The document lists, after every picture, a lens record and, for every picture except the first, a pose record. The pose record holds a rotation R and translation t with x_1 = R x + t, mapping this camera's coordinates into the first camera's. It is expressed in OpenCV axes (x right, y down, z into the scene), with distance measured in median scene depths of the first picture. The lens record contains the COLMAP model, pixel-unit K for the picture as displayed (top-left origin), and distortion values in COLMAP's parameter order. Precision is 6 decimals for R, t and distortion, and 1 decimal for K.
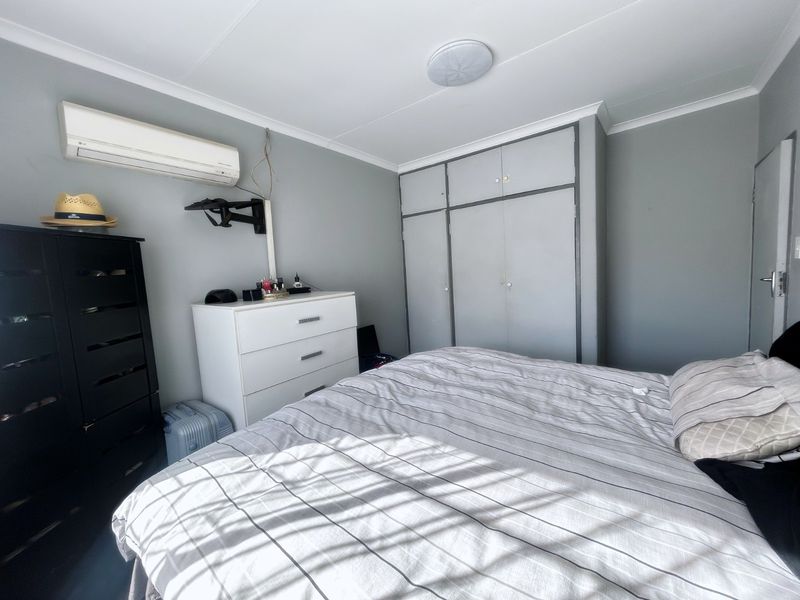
lens RADIAL K [[319.9, 0, 401.6], [0, 319.9, 298.0], [0, 0, 1]] dist [0.000266, 0.000057]
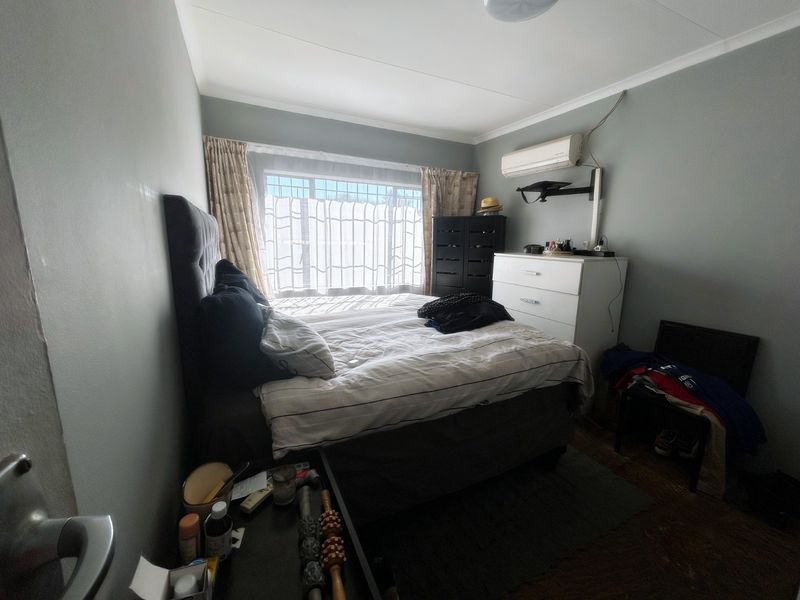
lens RADIAL K [[319.9, 0, 401.6], [0, 319.9, 298.0], [0, 0, 1]] dist [0.000266, 0.000057]
pose [[-0.451839, 0.204162, -0.868424, 1.079290], [-0.073787, 0.961572, 0.264451, -0.134193], [0.889043, 0.183567, -0.419411, 1.104204]]
